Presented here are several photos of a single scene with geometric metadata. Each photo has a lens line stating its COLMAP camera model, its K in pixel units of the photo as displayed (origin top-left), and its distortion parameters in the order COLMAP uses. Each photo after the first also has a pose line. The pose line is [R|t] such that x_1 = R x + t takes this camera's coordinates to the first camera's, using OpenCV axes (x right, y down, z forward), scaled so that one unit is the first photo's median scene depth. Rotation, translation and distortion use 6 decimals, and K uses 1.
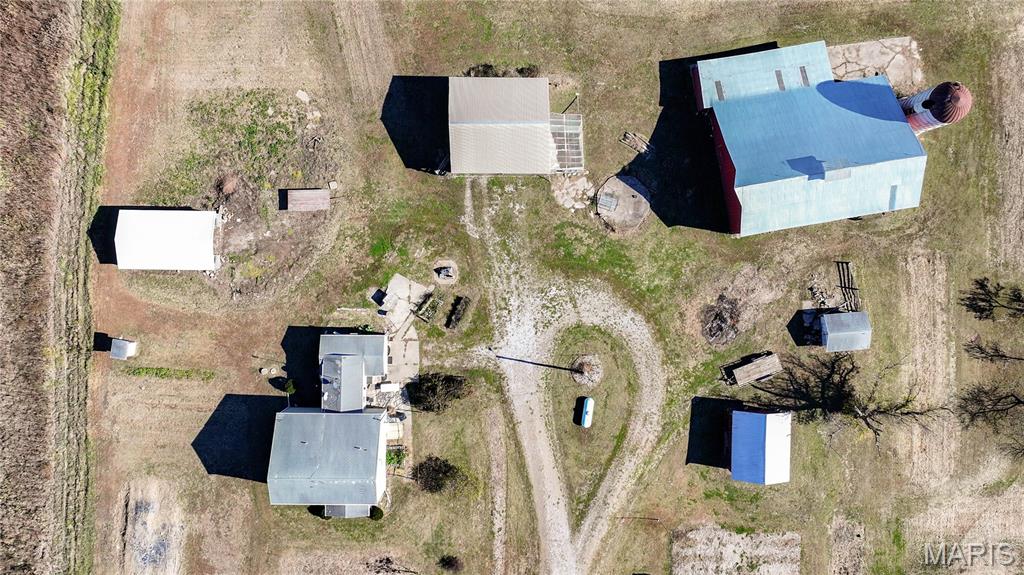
lens RADIAL K [[851.9, 0, 527.7], [0, 851.9, 259.2], [0, 0, 1]] dist [0.004035, -0.000144]
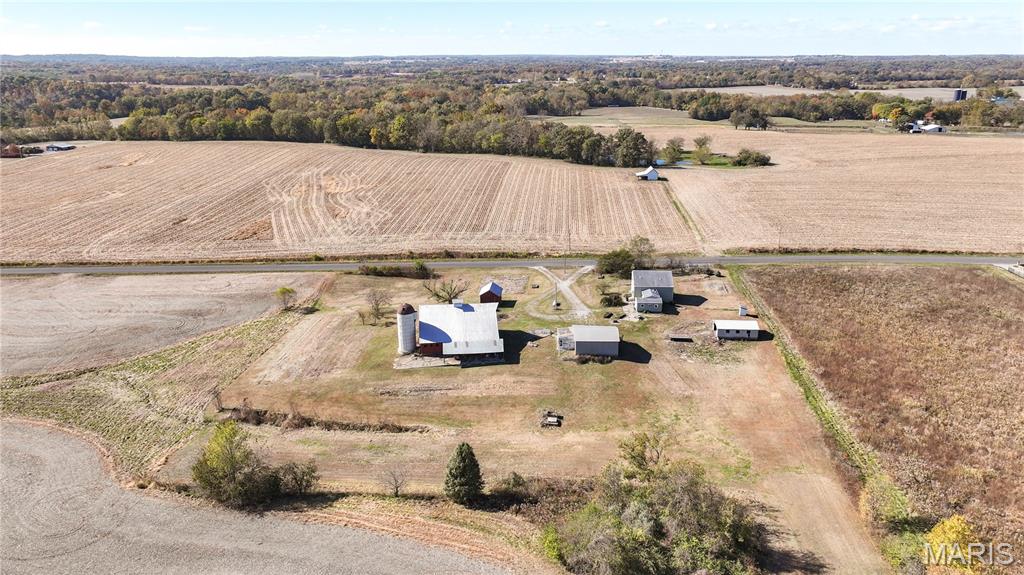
lens RADIAL K [[732.6, 0, 517.1], [0, 732.6, 285.4], [0, 0, 1]] dist [0.004488, 0.002679]
pose [[-0.998714, -0.015189, 0.048377, 0.077952], [0.050702, -0.287388, 0.956471, -1.916954], [-0.000625, 0.957694, 0.287788, 0.310424]]
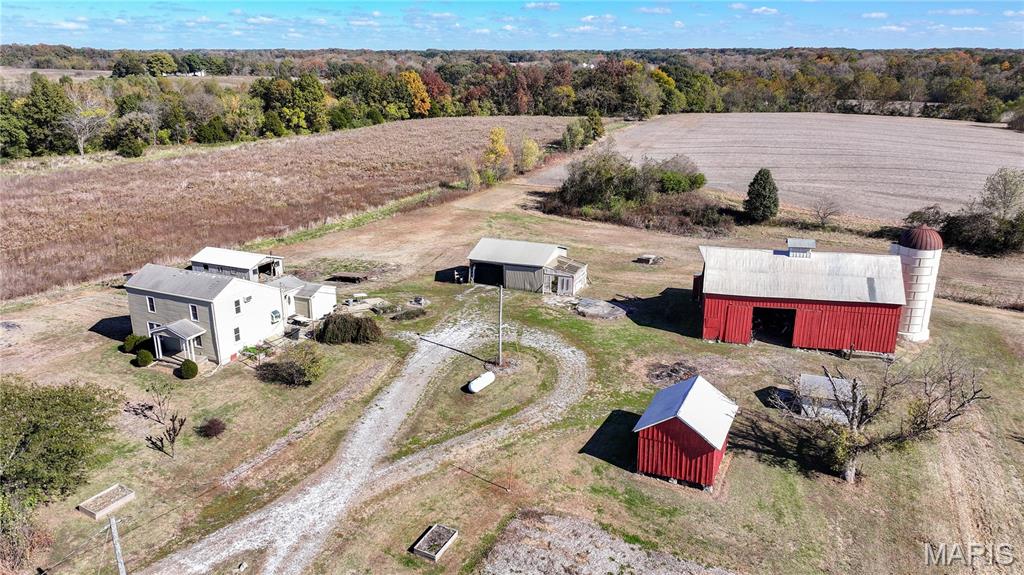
lens RADIAL K [[721.2, 0, 514.7], [0, 721.2, 288.8], [0, 0, 1]] dist [0.004935, 0.006488]
pose [[0.917566, 0.124246, -0.377672, 0.343443], [-0.397577, 0.292512, -0.869695, 0.730885], [0.002418, 0.948156, 0.317796, 0.697424]]
